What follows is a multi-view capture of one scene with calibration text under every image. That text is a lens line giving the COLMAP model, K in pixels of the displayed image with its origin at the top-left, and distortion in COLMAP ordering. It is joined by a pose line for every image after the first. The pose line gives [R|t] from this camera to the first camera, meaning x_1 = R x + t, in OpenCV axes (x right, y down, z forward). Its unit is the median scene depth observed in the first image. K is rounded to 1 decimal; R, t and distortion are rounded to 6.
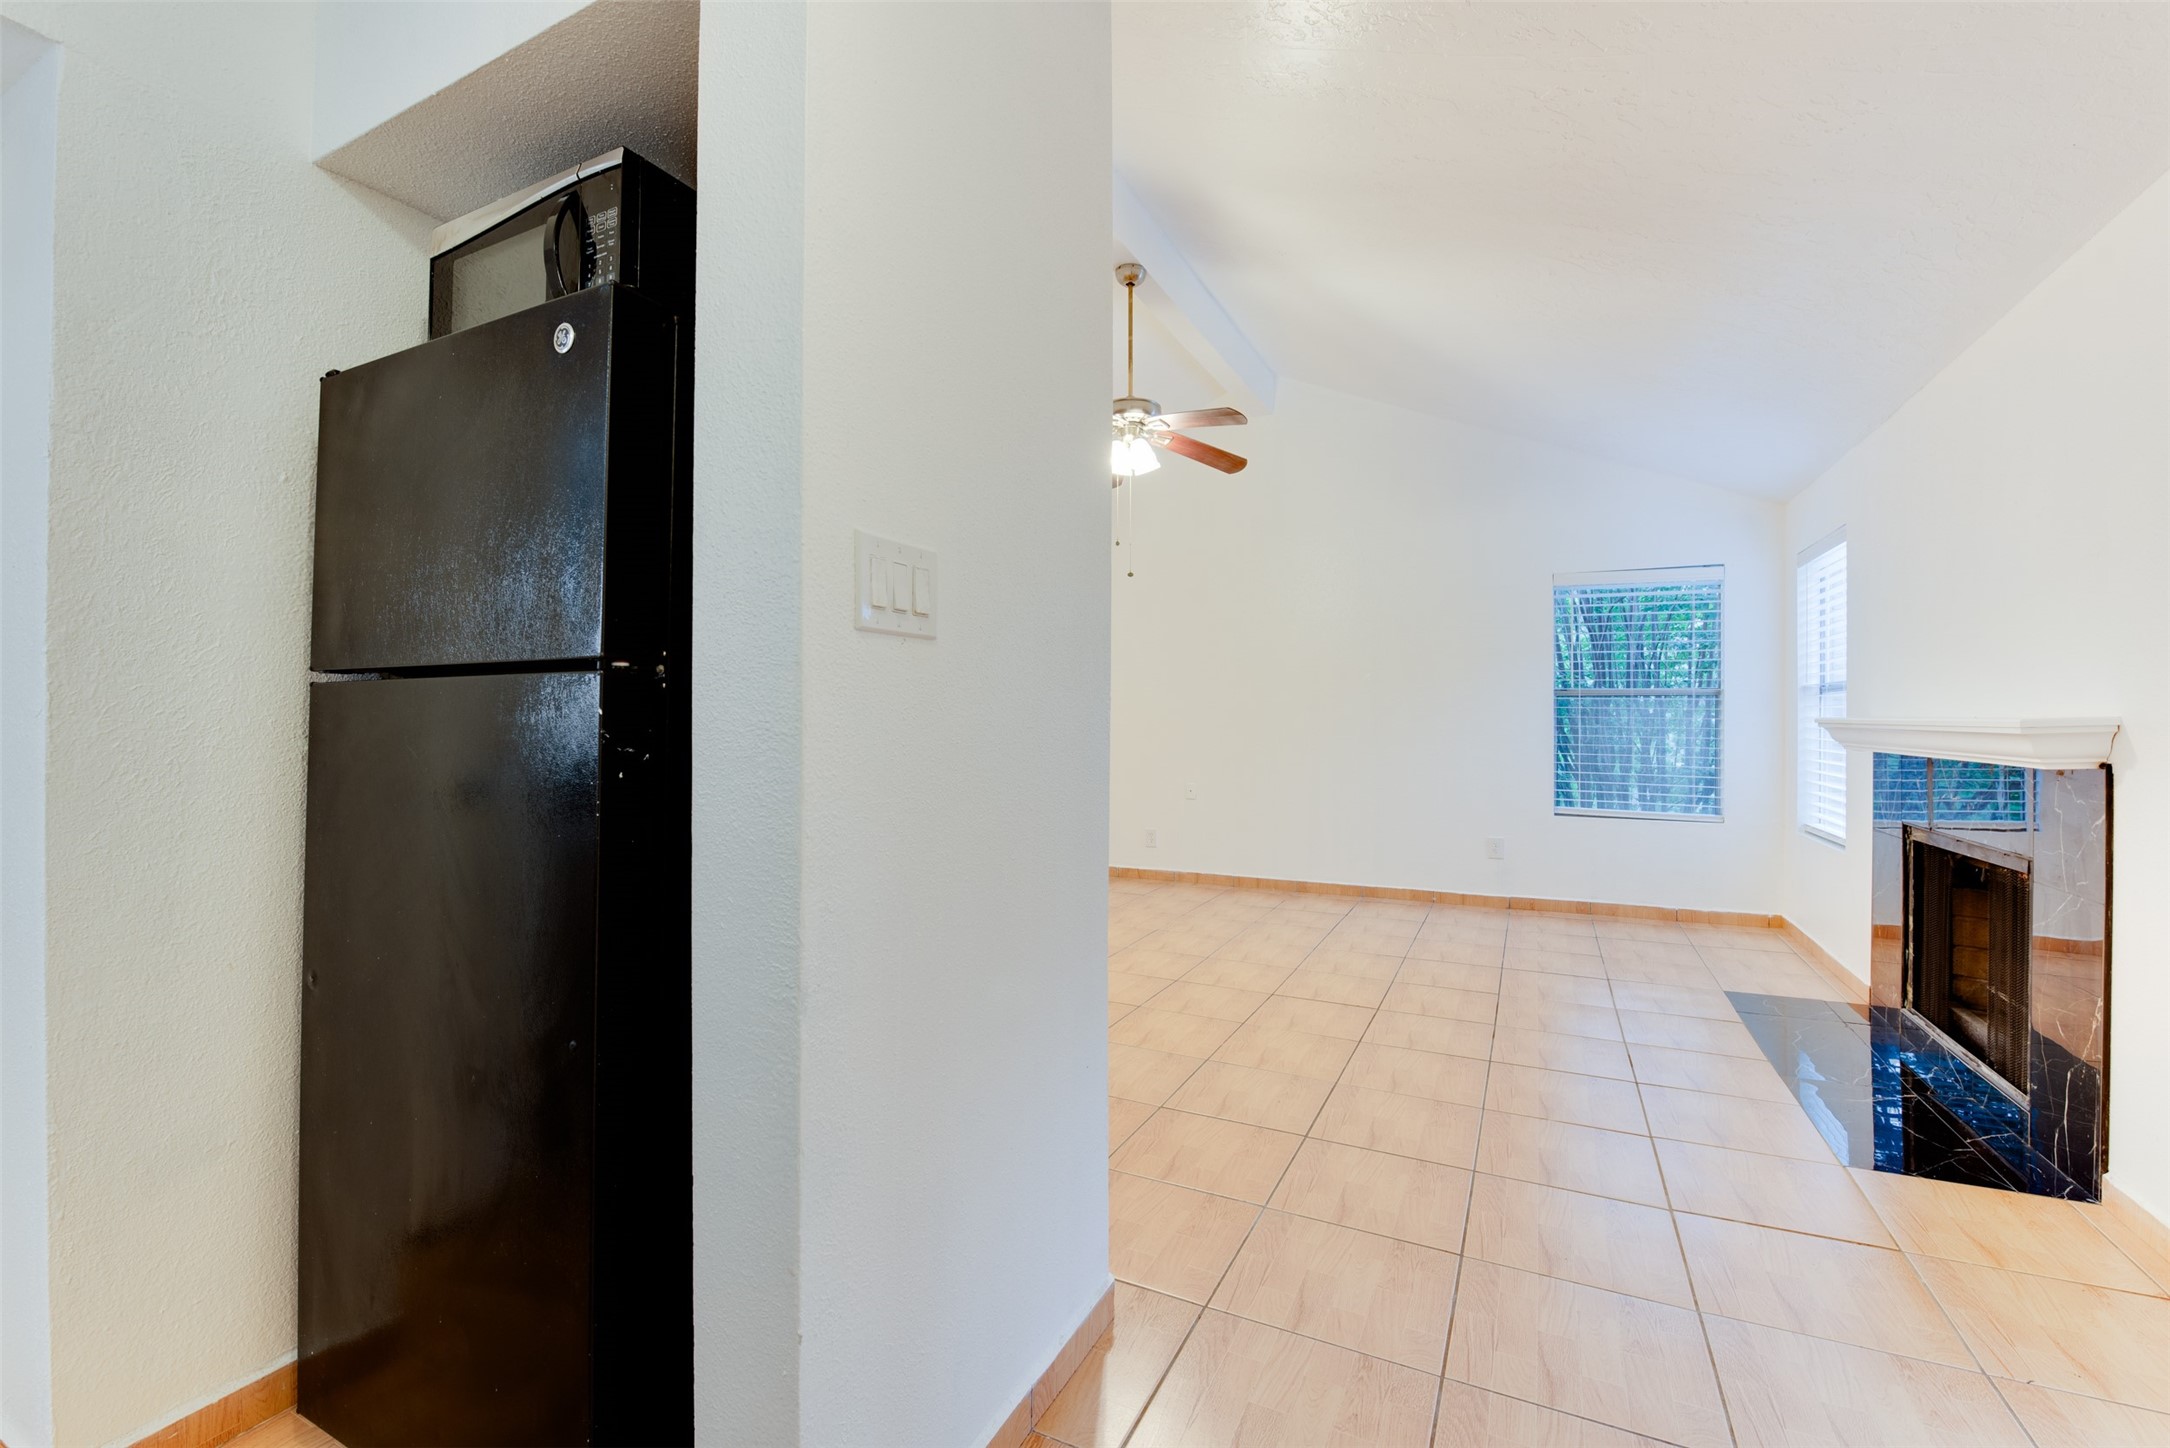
lens RADIAL K [[928.1, 0, 1075.9], [0, 928.1, 717.8], [0, 0, 1]] dist [-0.014188, 0.000021]
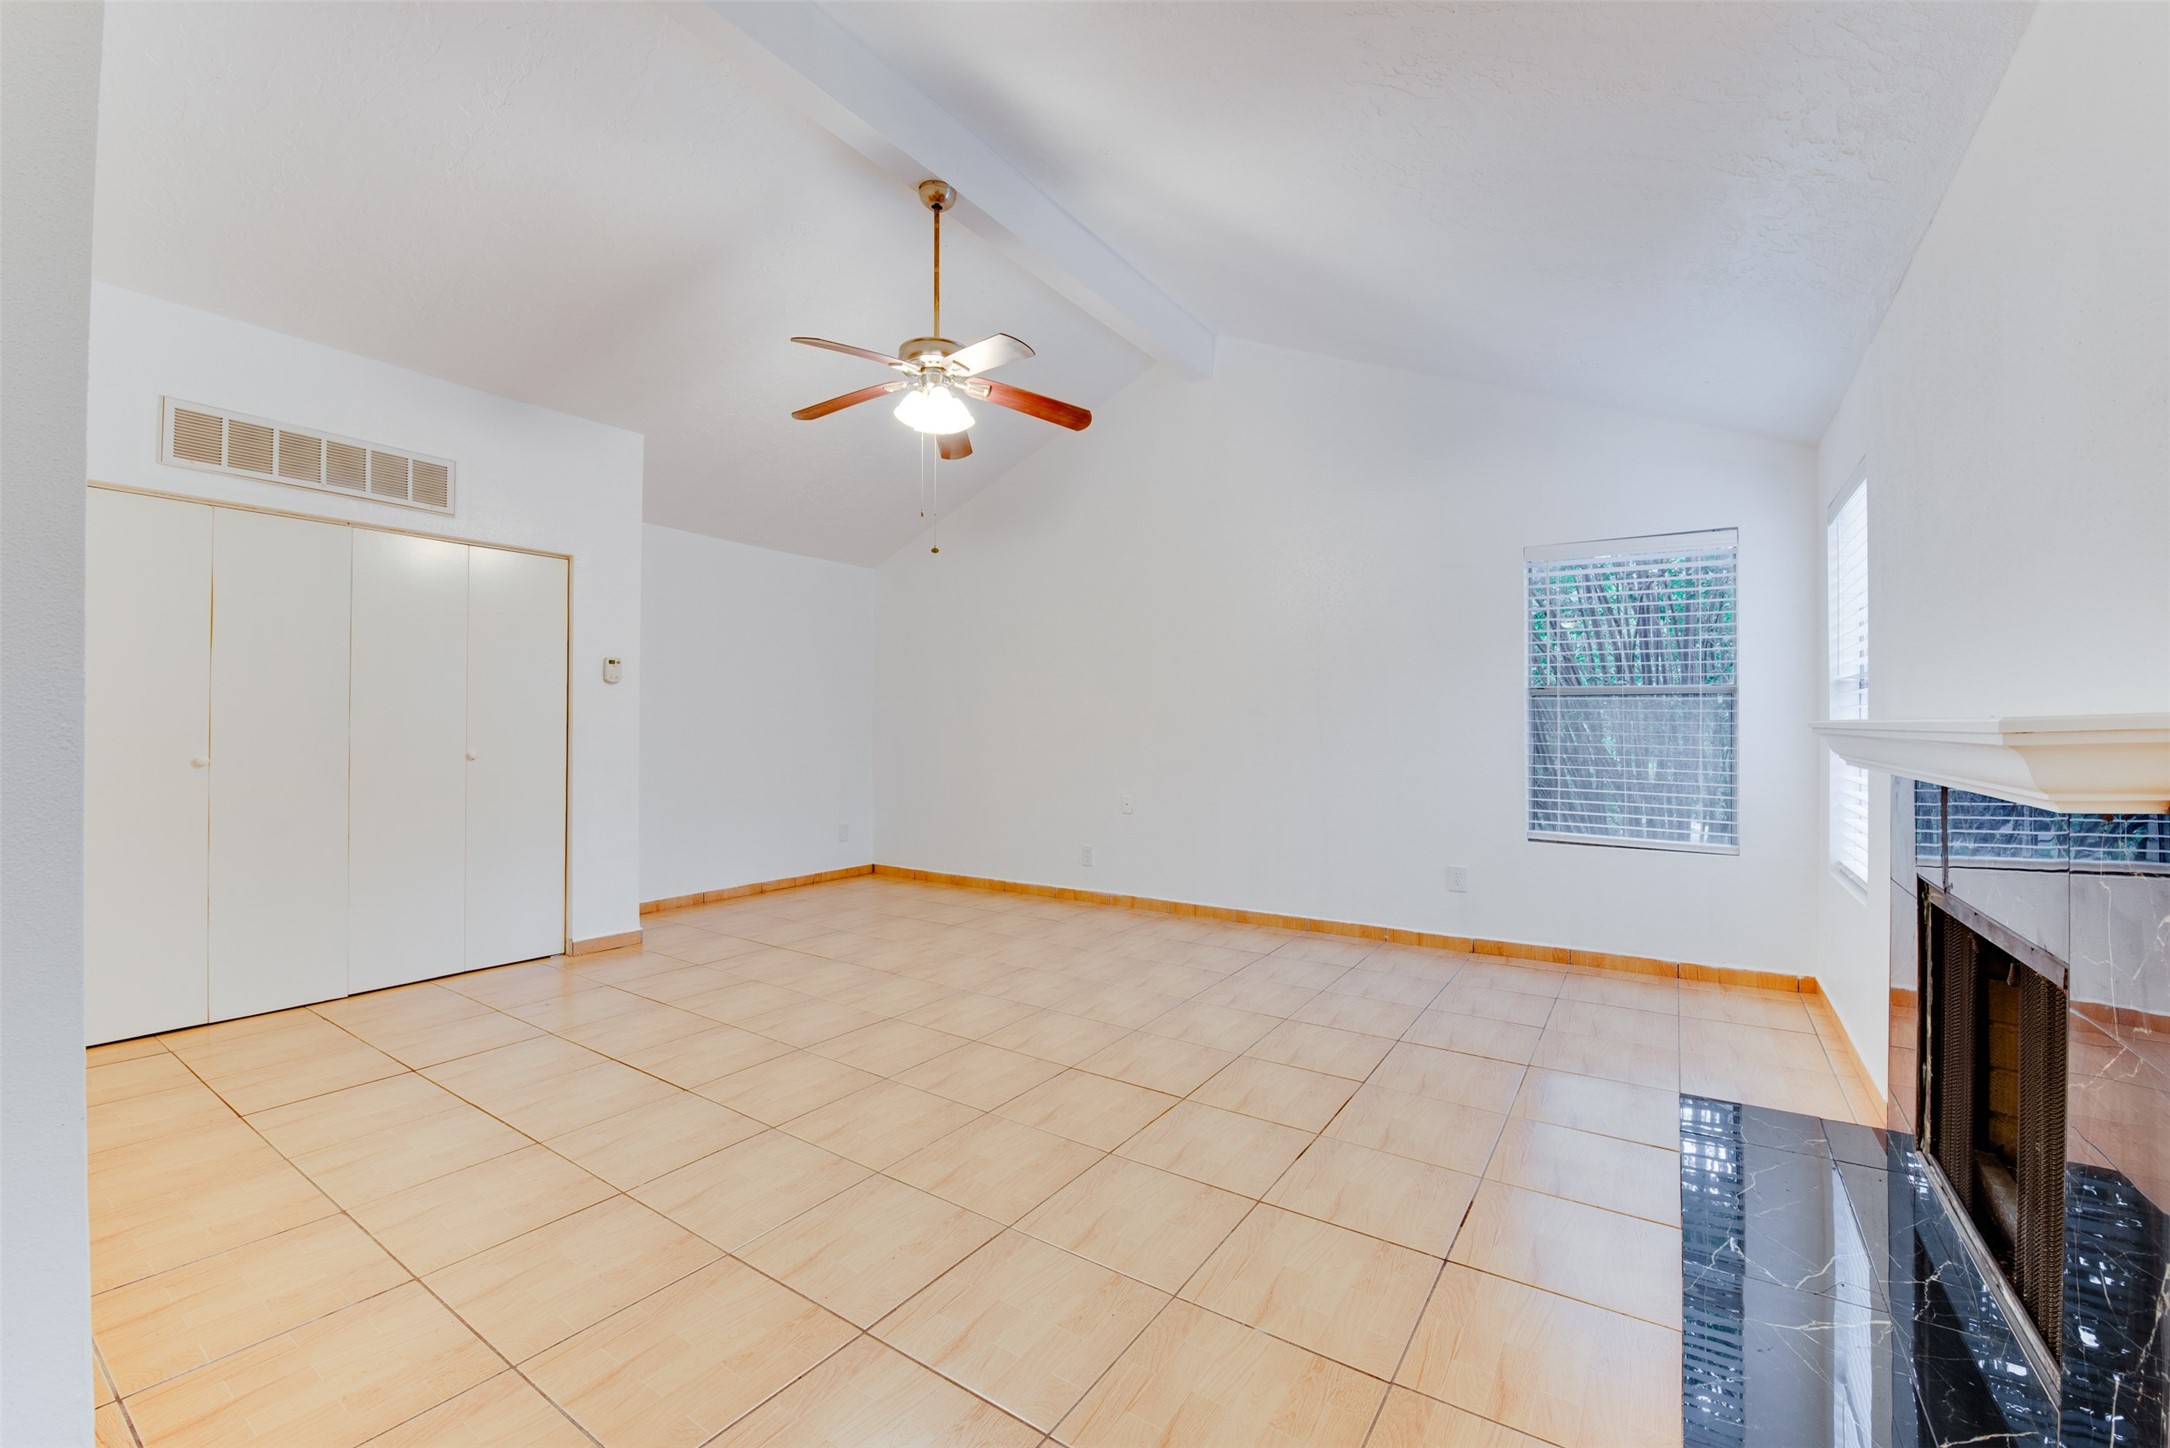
lens RADIAL K [[885.7, 0, 1087.8], [0, 885.7, 718.7], [0, 0, 1]] dist [-0.014152, -0.000566]
pose [[0.992409, -0.000073, -0.122984, 0.254275], [-0.000778, 0.999976, -0.006877, 0.002587], [0.122981, 0.006921, 0.992385, 0.194302]]
